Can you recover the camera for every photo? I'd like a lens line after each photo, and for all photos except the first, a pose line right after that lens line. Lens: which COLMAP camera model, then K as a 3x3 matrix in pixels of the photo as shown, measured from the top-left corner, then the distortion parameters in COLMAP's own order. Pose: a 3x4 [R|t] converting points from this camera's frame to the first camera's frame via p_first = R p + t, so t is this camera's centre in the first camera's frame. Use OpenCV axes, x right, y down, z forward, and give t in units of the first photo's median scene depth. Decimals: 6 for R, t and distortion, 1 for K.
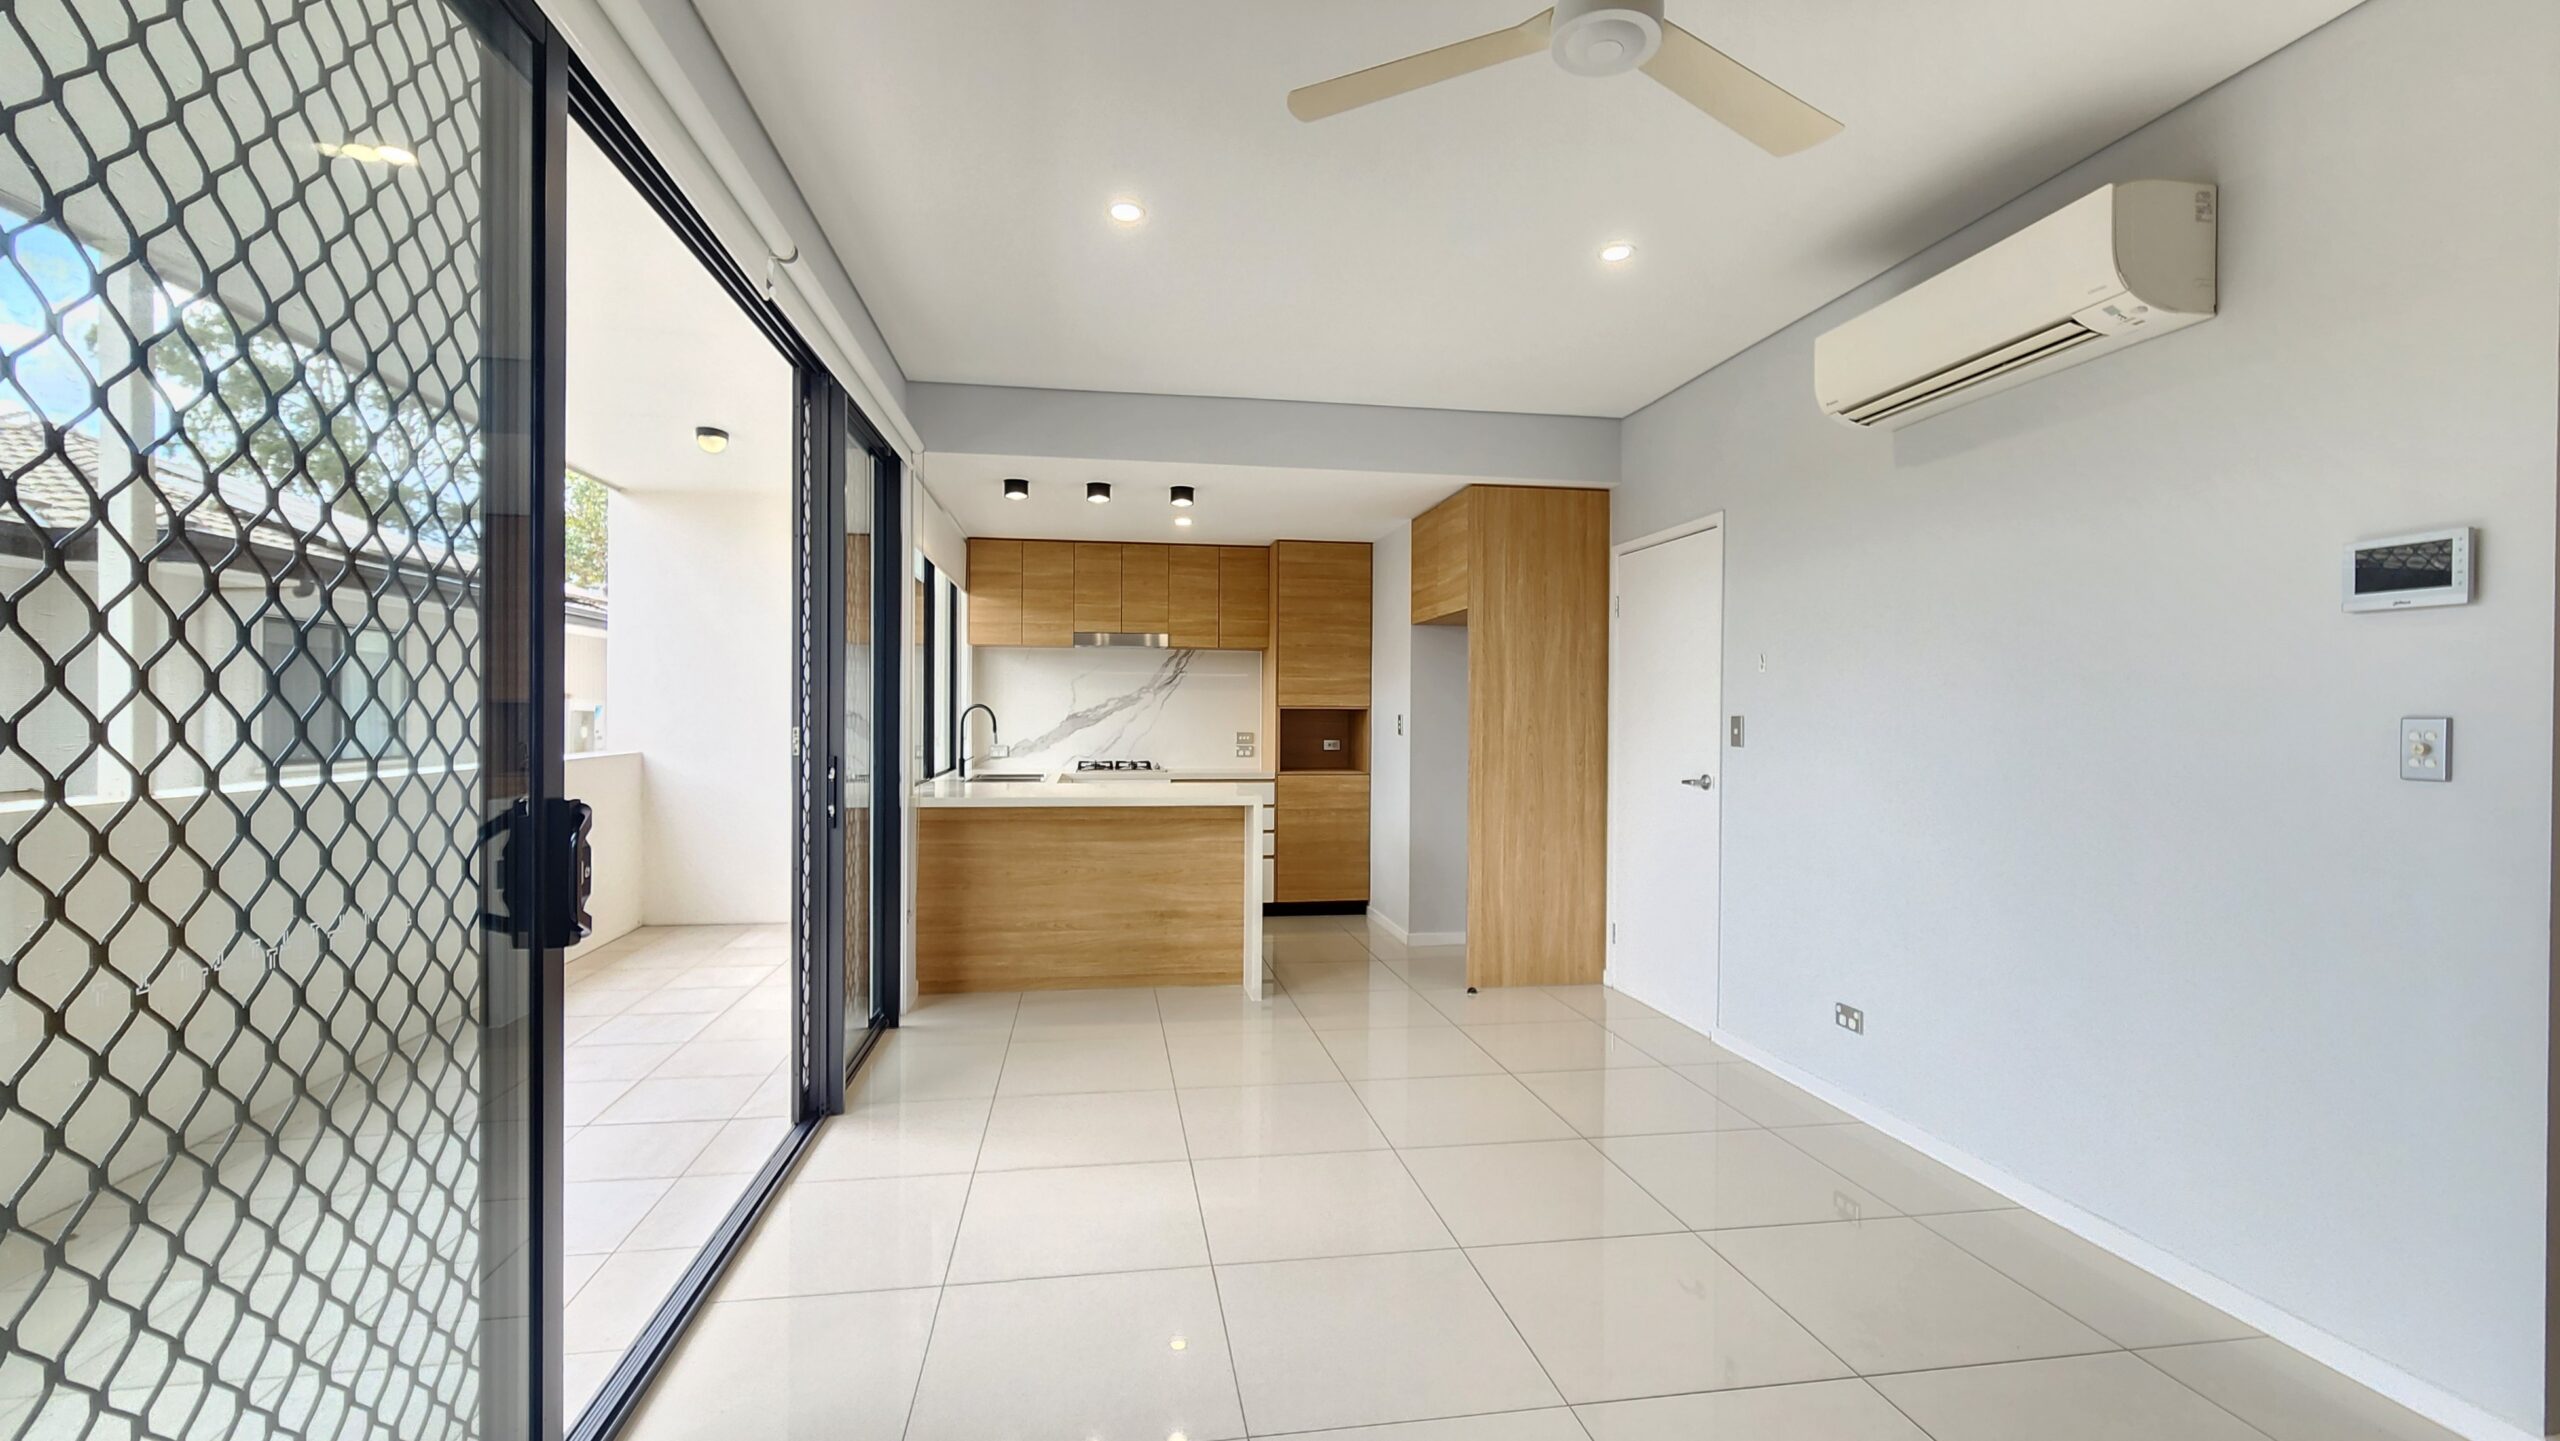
lens RADIAL K [[1062.6, 0, 1263.5], [0, 1062.6, 724.6], [0, 0, 1]] dist [0.000717, 0.000330]
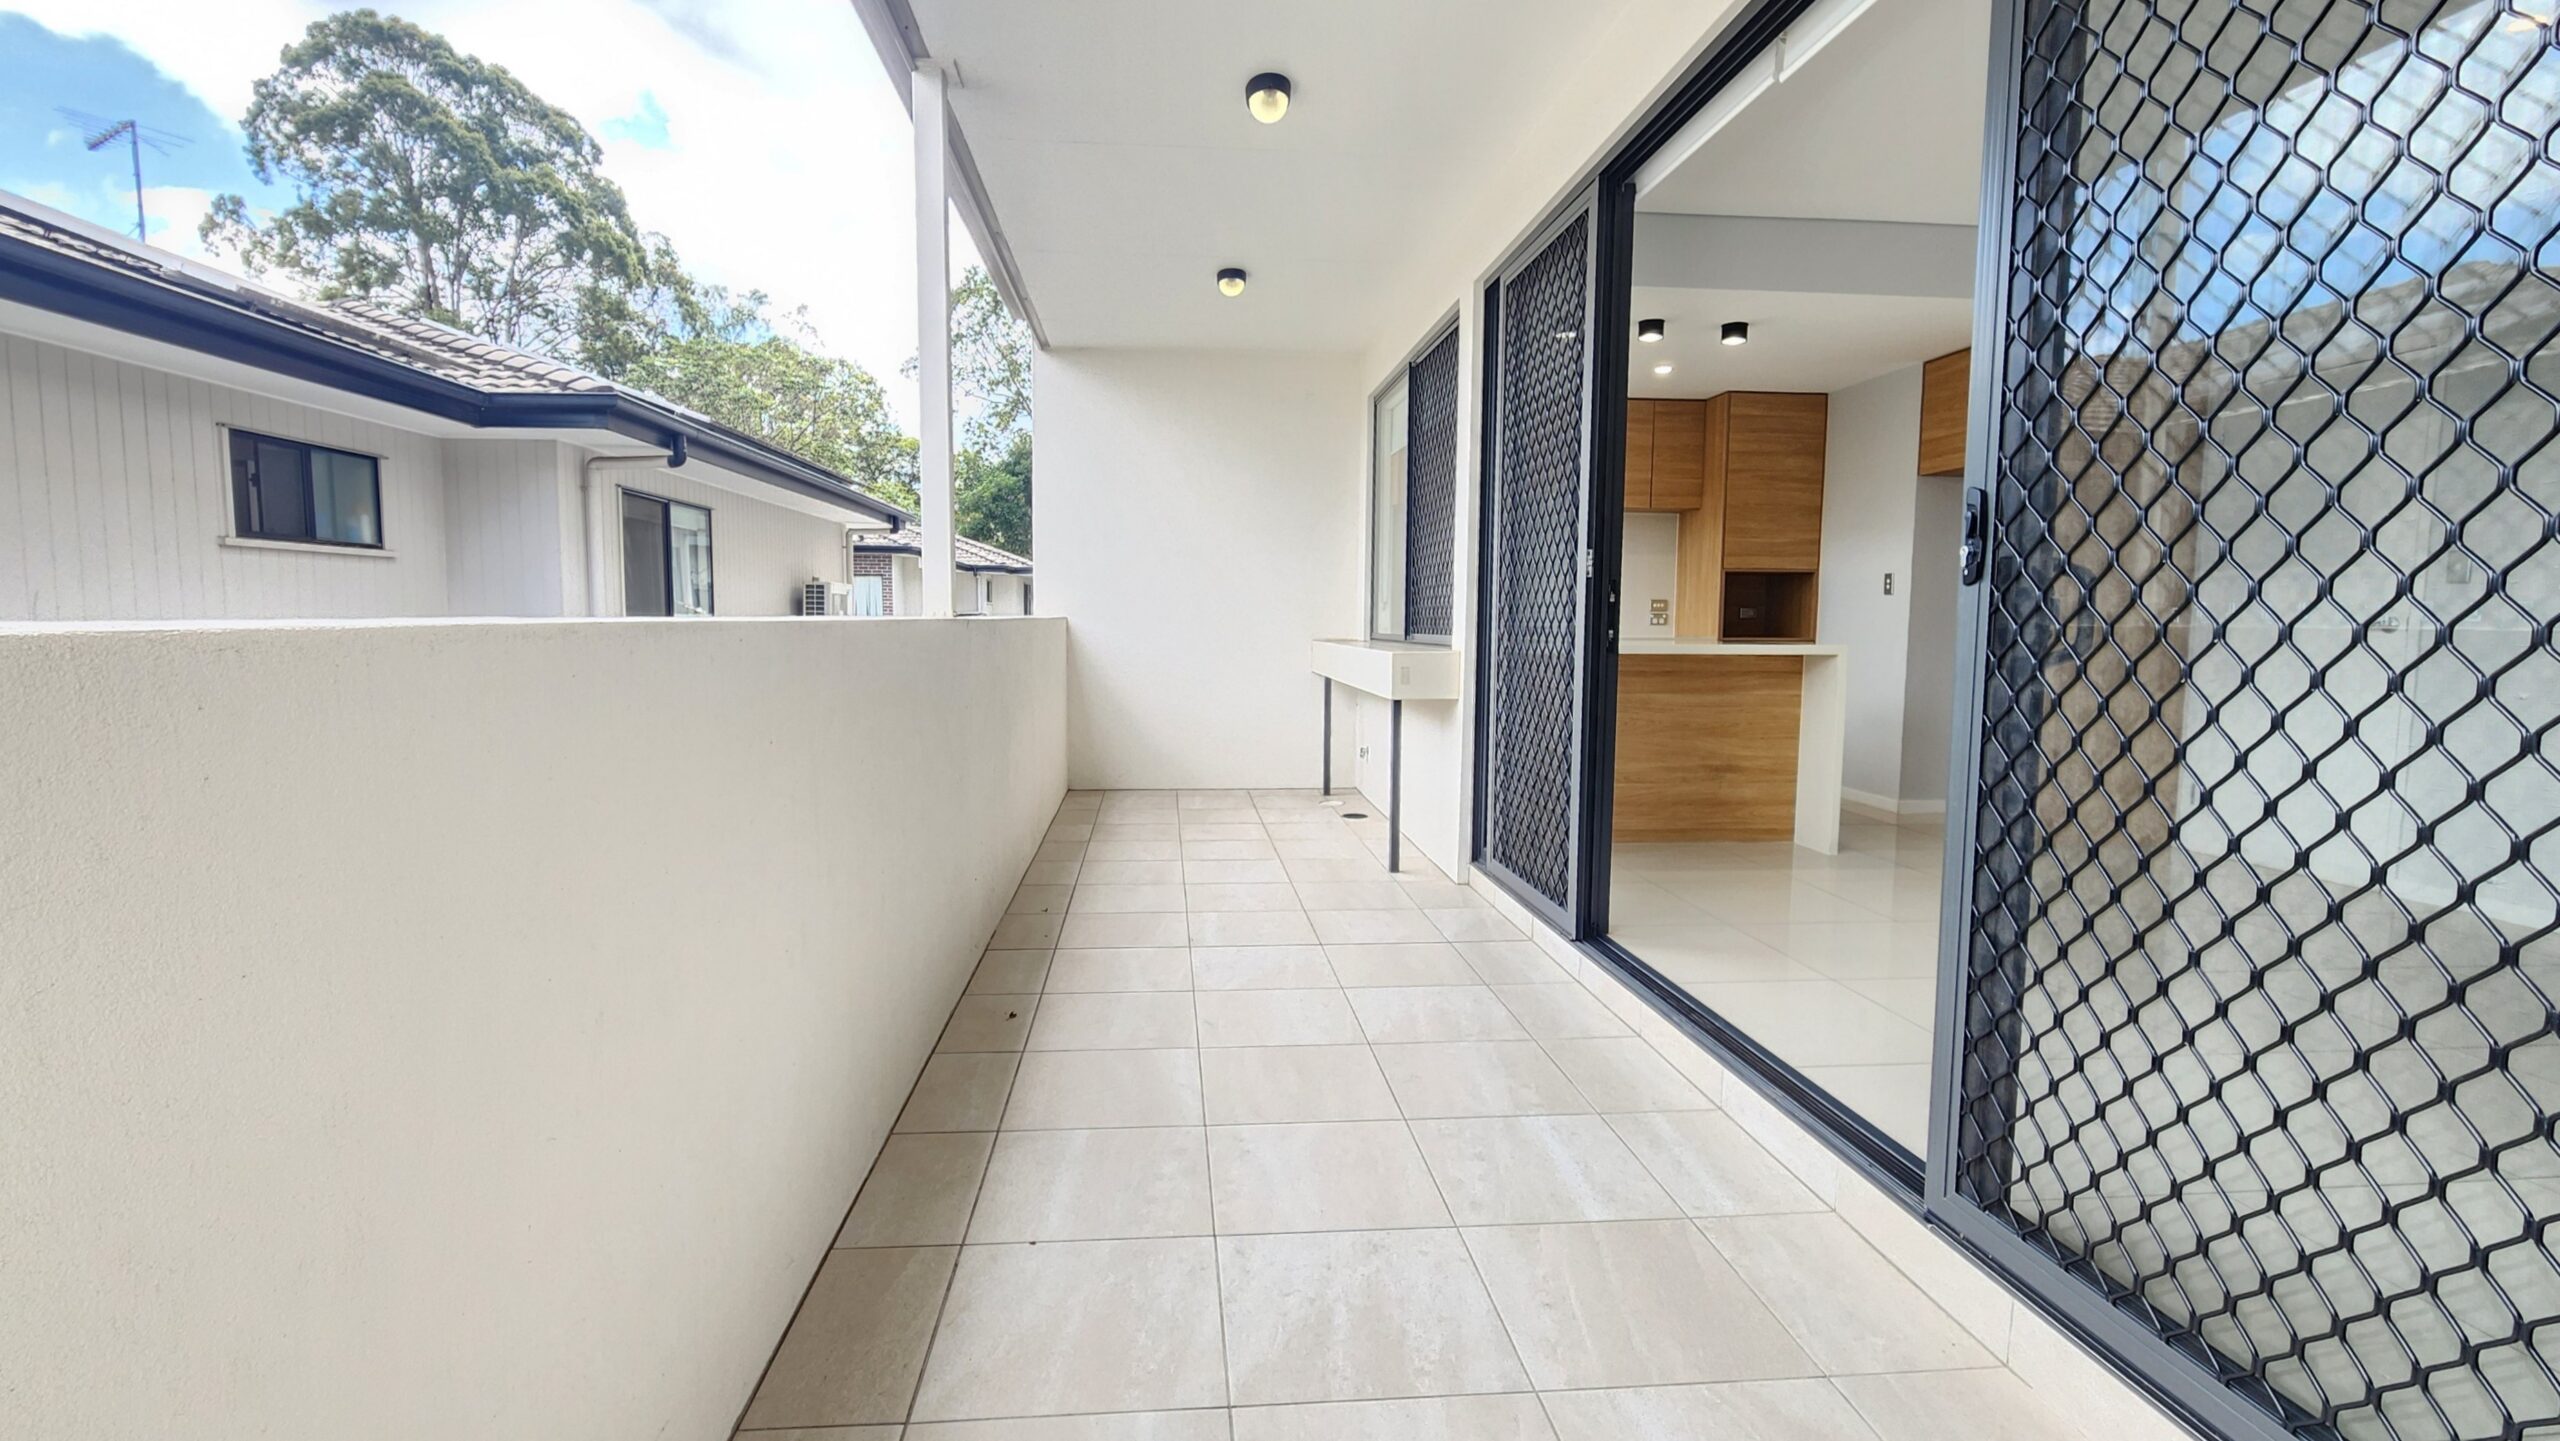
lens RADIAL K [[1121.0, 0, 1280.0], [0, 1121.0, 720.5], [0, 0, 1]] dist [-0.001316, -0.000192]
pose [[0.998175, 0.005432, -0.060135, -0.426164], [-0.000566, 0.996743, 0.080646, 0.049862], [0.060377, -0.080464, 0.994927, -0.049039]]
